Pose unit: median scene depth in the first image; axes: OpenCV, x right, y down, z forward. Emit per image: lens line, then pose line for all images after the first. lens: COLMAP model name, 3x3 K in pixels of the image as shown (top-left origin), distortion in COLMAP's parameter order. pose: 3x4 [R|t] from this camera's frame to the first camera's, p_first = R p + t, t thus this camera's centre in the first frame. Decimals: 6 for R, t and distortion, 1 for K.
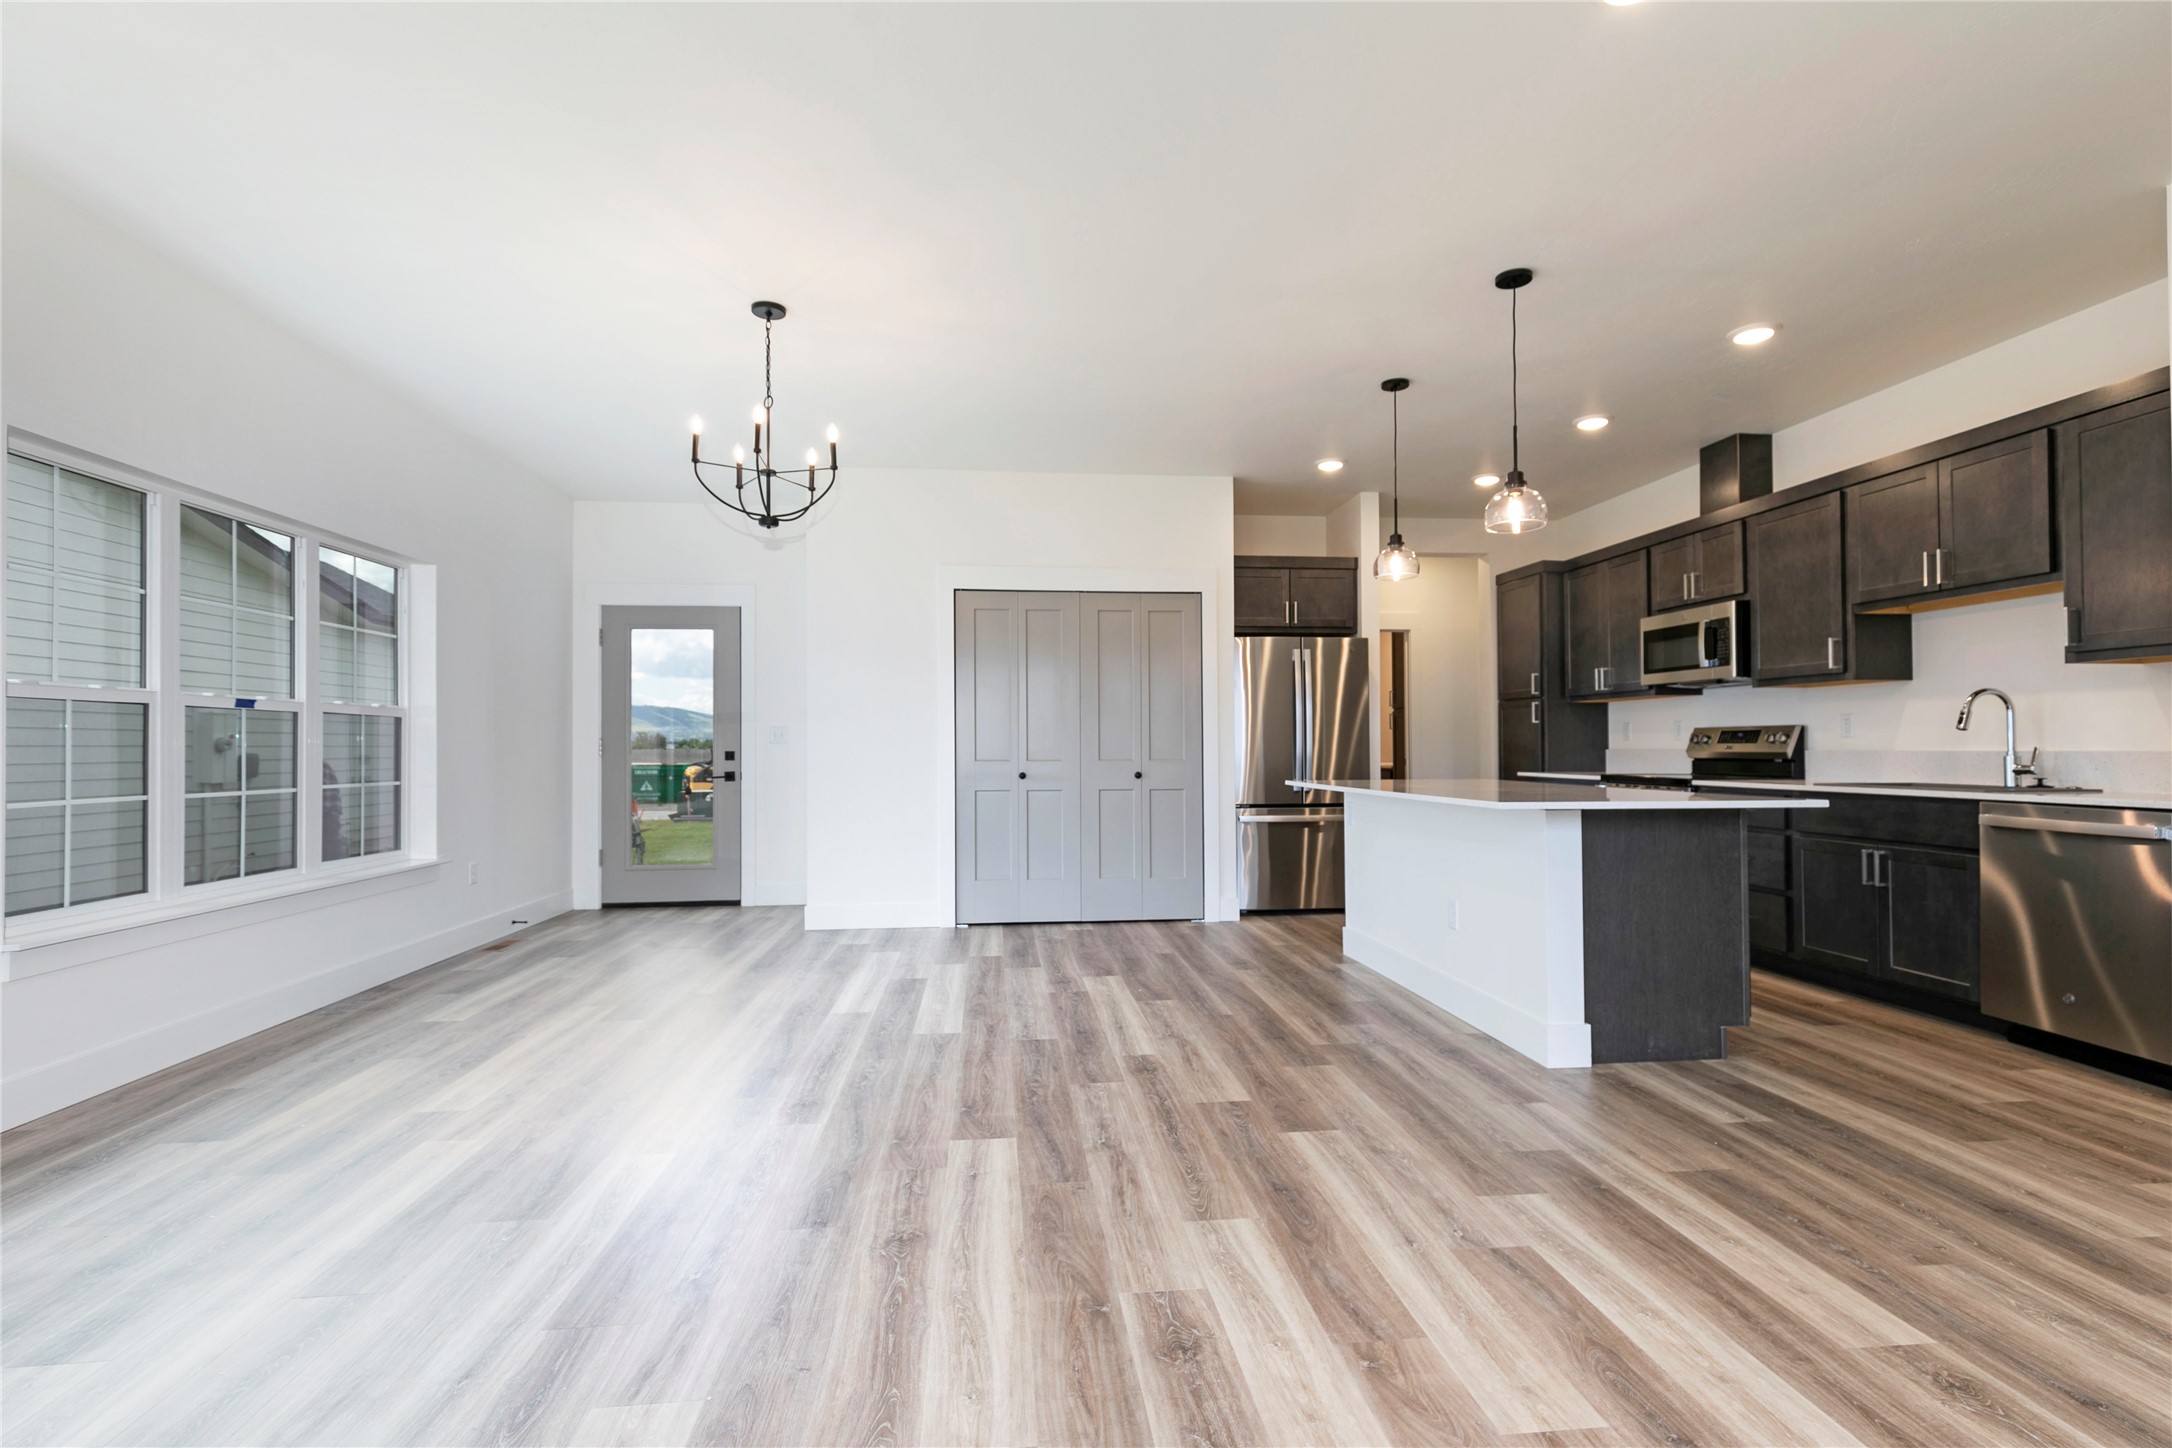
lens RADIAL K [[1021.0, 0, 1092.2], [0, 1021.0, 737.8], [0, 0, 1]] dist [0.001313, -0.000074]
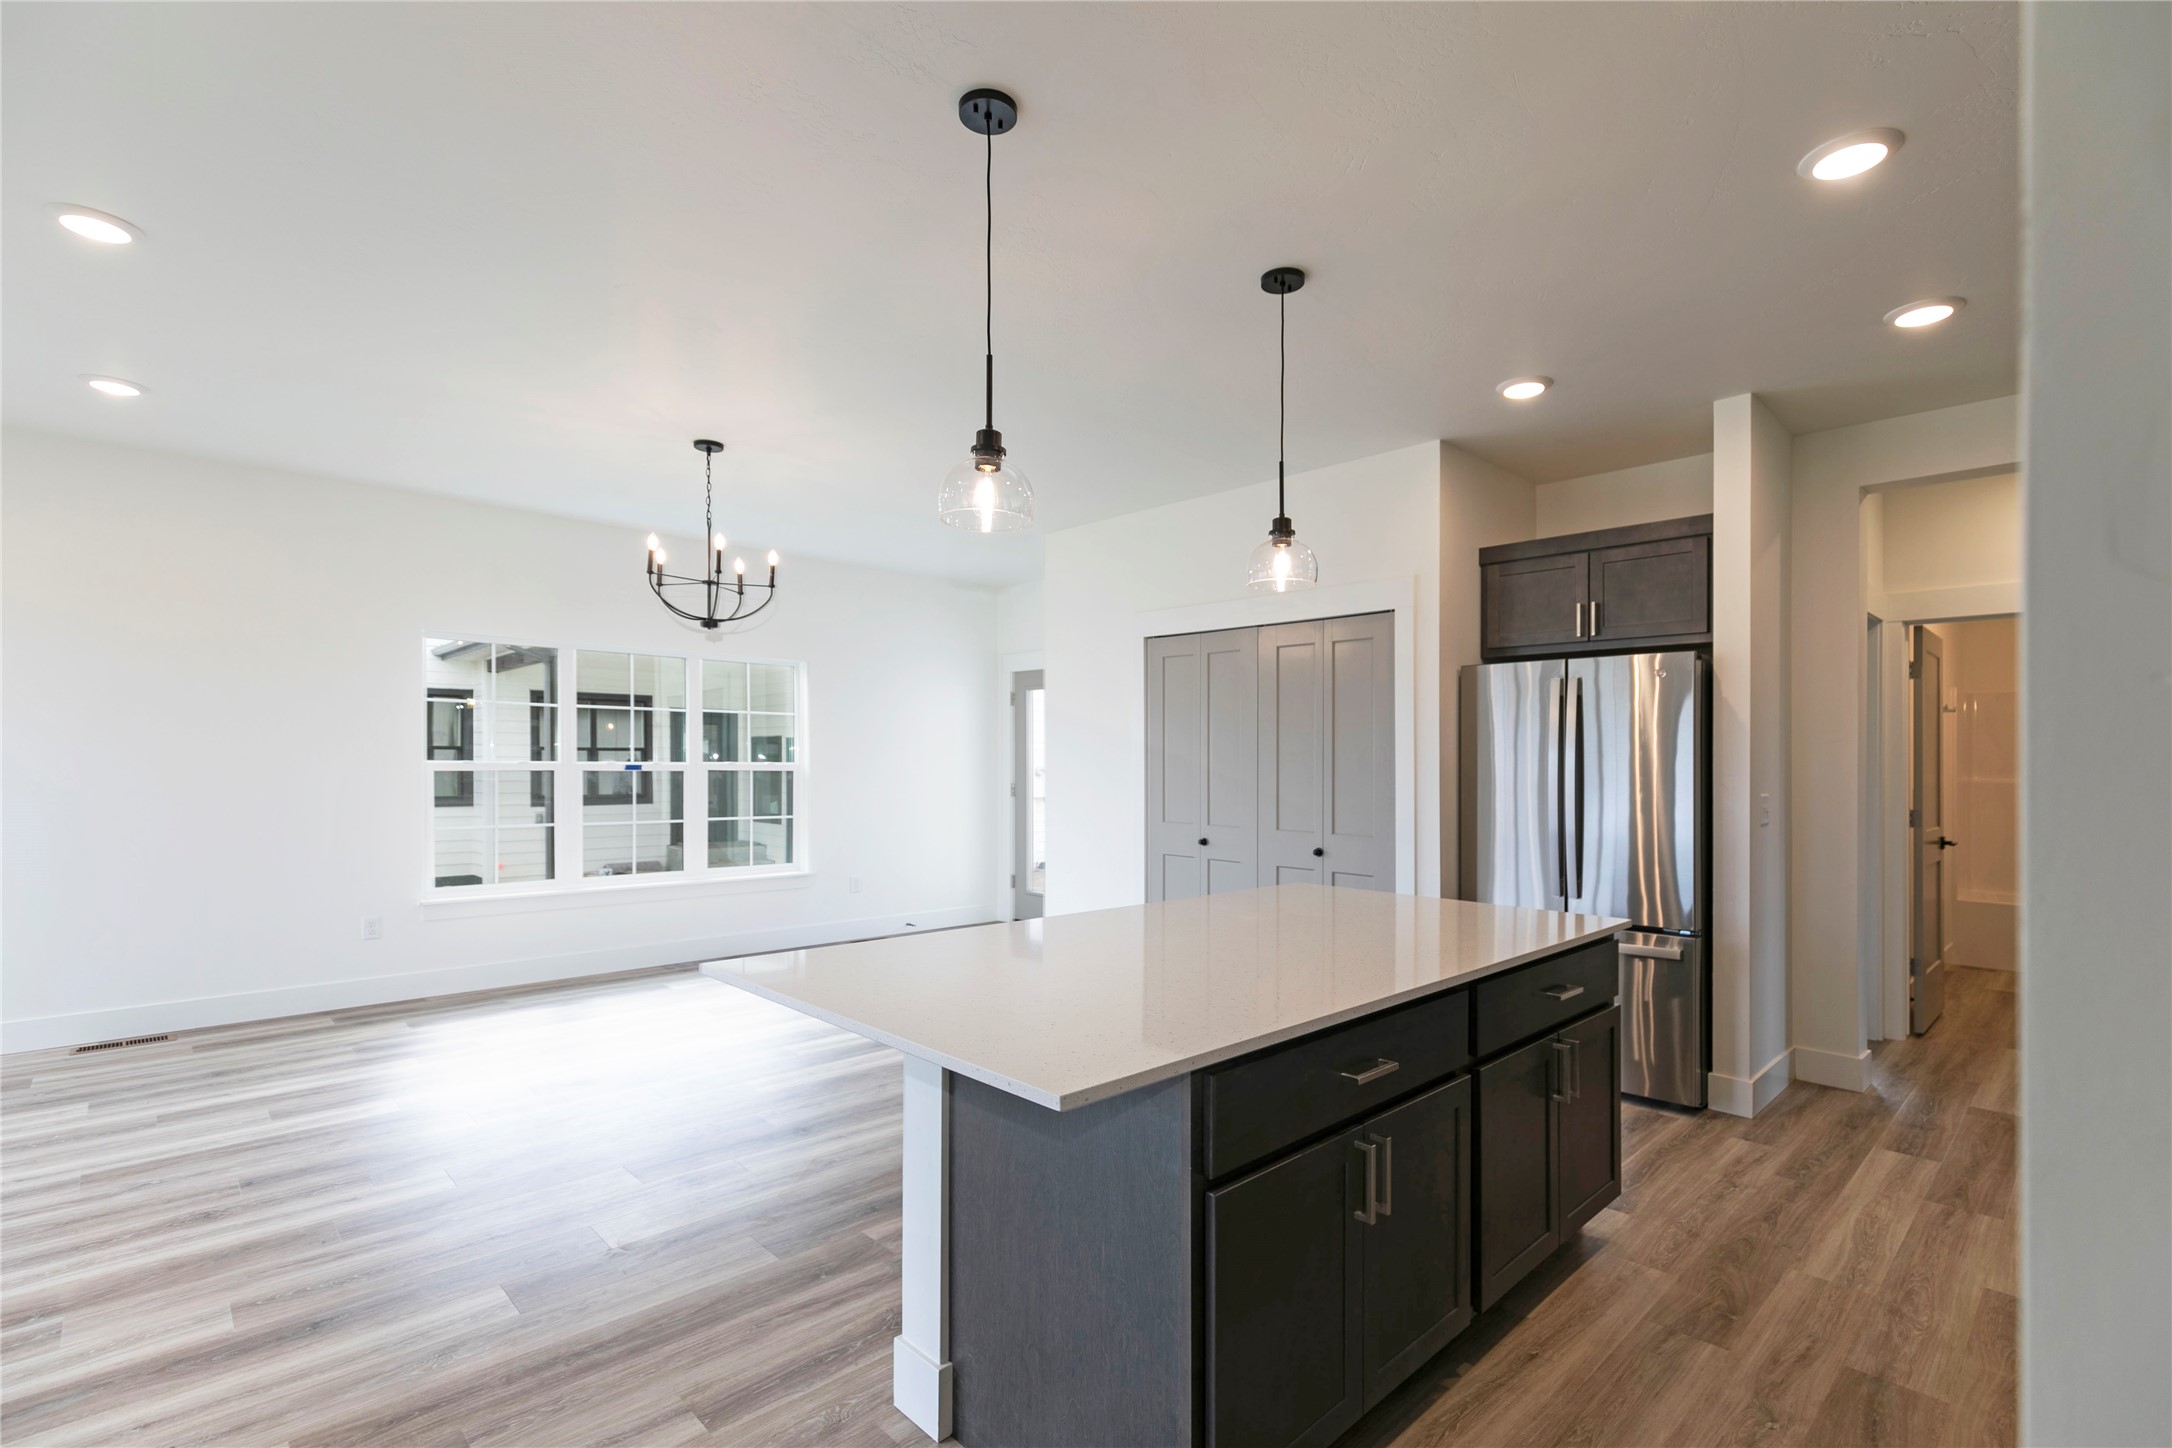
lens RADIAL K [[982.4, 0, 1081.1], [0, 982.4, 753.4], [0, 0, 1]] dist [0.009474, 0.000582]
pose [[0.614605, 0.003769, -0.788826, 0.819730], [-0.006354, 0.999980, -0.000173, -0.058656], [0.788810, 0.005119, 0.614616, 0.603151]]
